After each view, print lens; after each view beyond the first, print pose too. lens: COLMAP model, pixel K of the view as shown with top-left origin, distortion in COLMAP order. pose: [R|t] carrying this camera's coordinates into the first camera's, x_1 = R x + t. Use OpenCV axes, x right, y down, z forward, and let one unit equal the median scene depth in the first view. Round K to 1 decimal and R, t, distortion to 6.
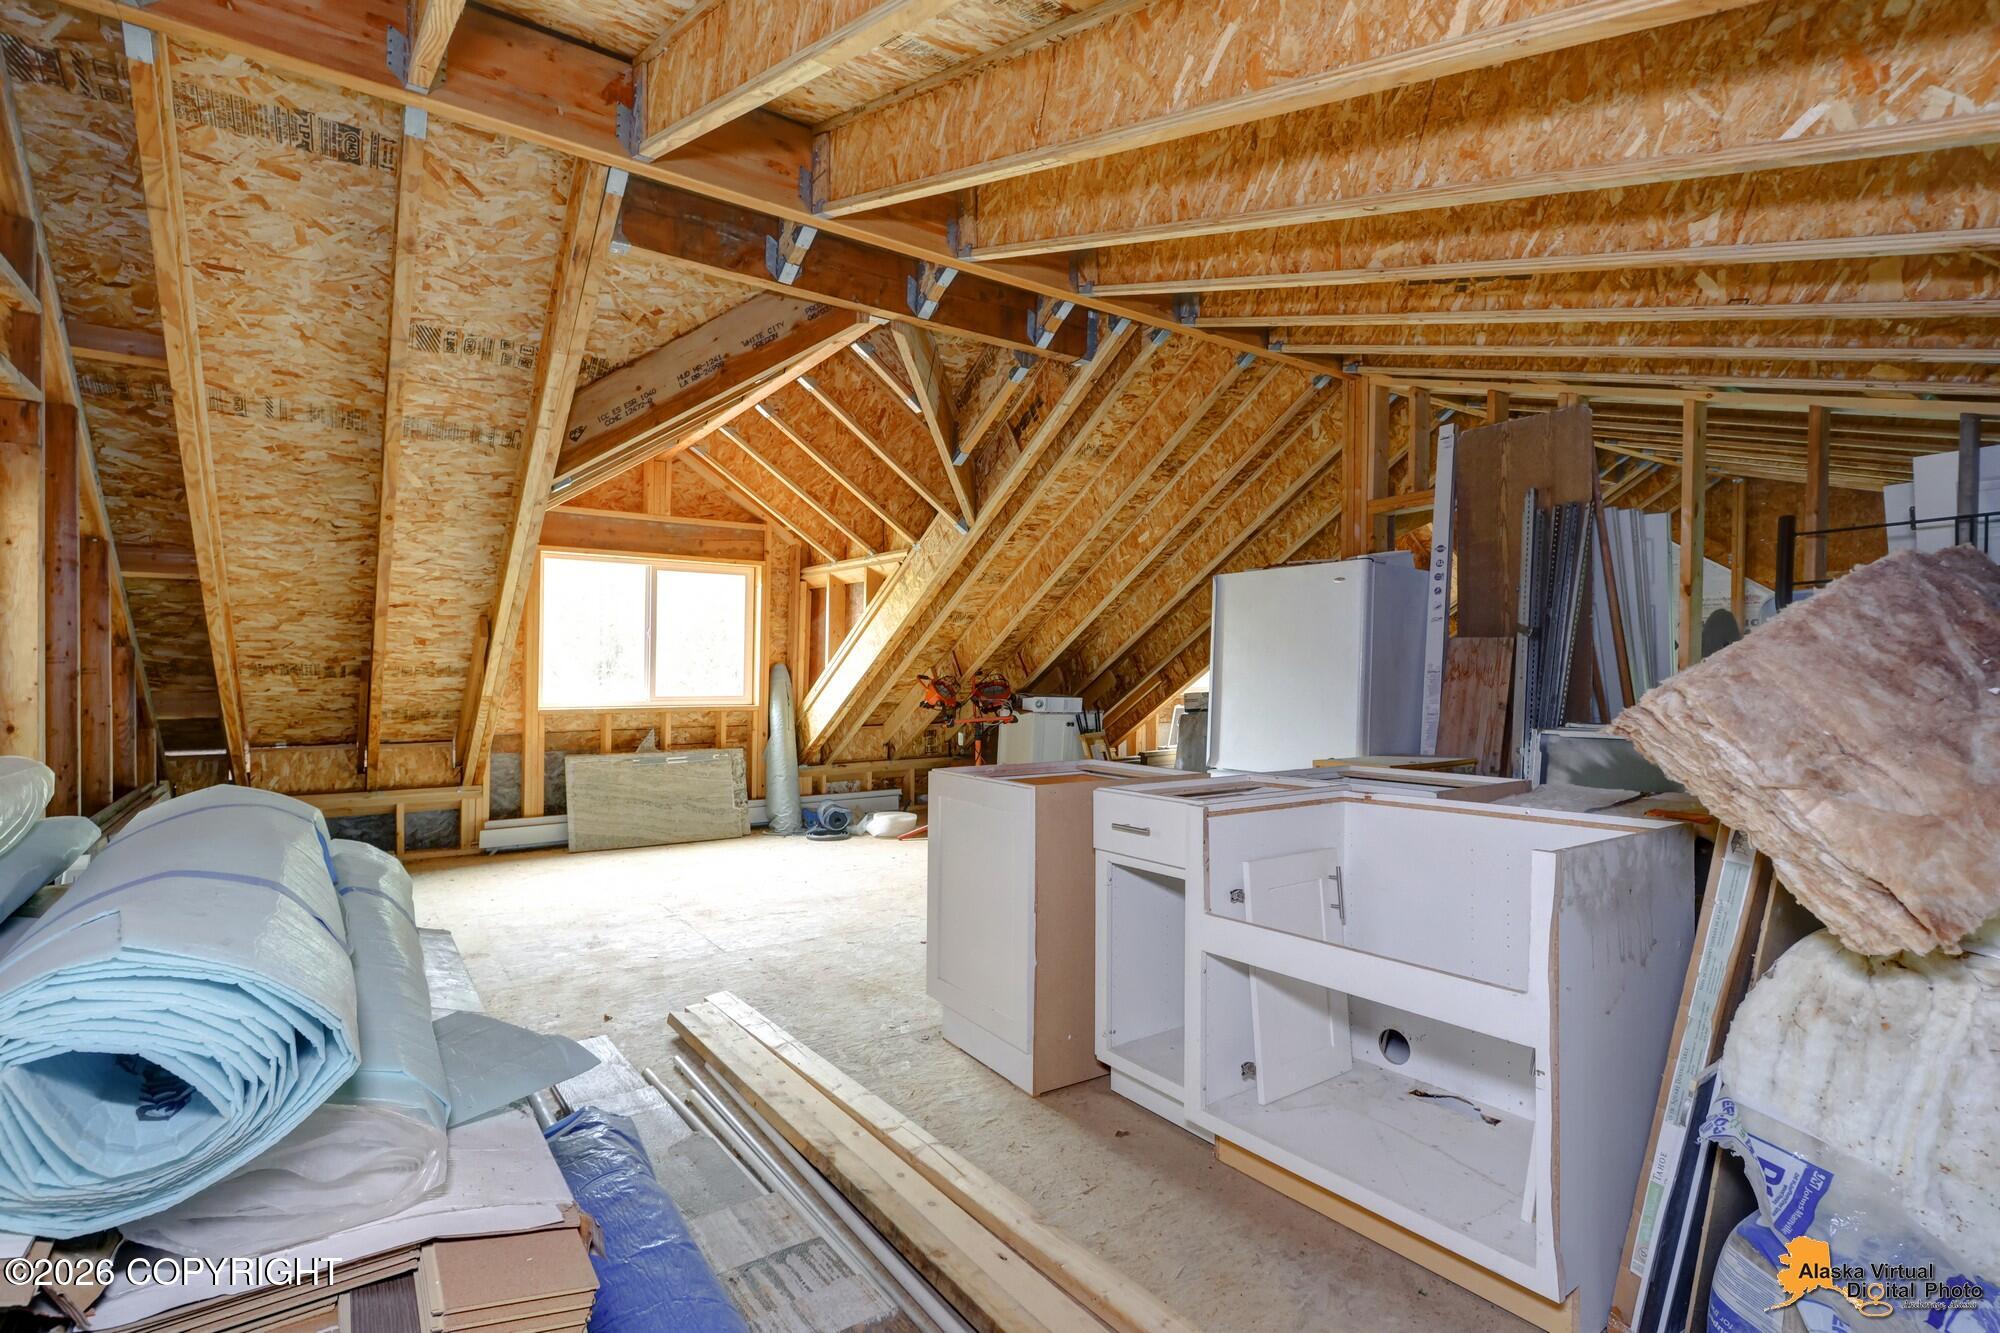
lens RADIAL K [[931.2, 0, 991.0], [0, 931.2, 681.8], [0, 0, 1]] dist [0.002600, -0.000625]
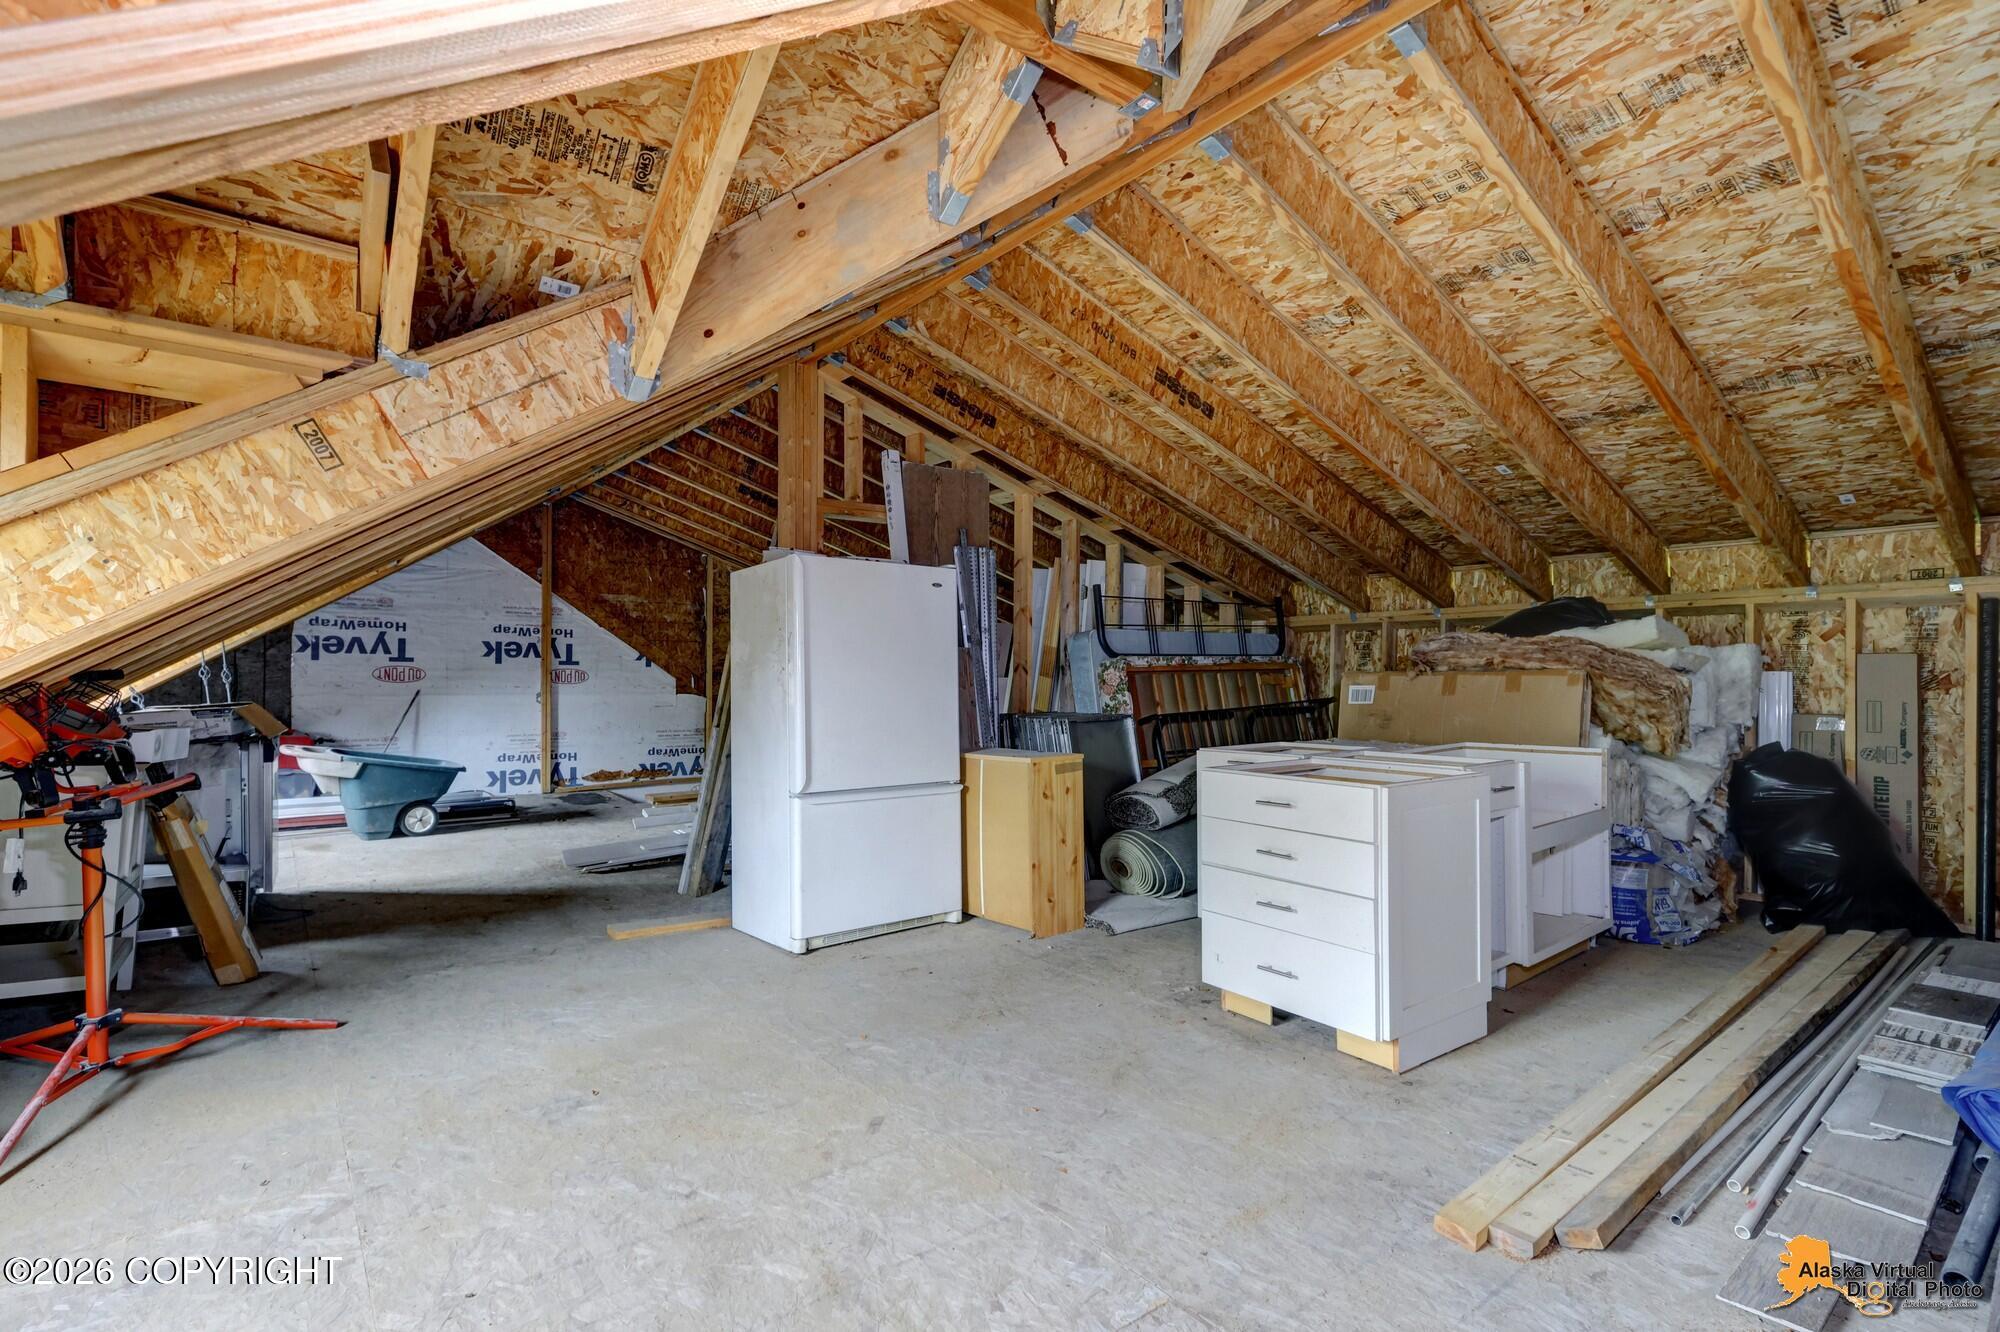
lens RADIAL K [[925.5, 0, 1002.4], [0, 925.5, 675.0], [0, 0, 1]] dist [0.019559, -0.014345]
pose [[-0.074584, 0.020600, 0.997002, -1.183436], [-0.002476, 0.999780, -0.020843, 0.035525], [-0.997212, -0.004023, -0.074516, 1.877972]]
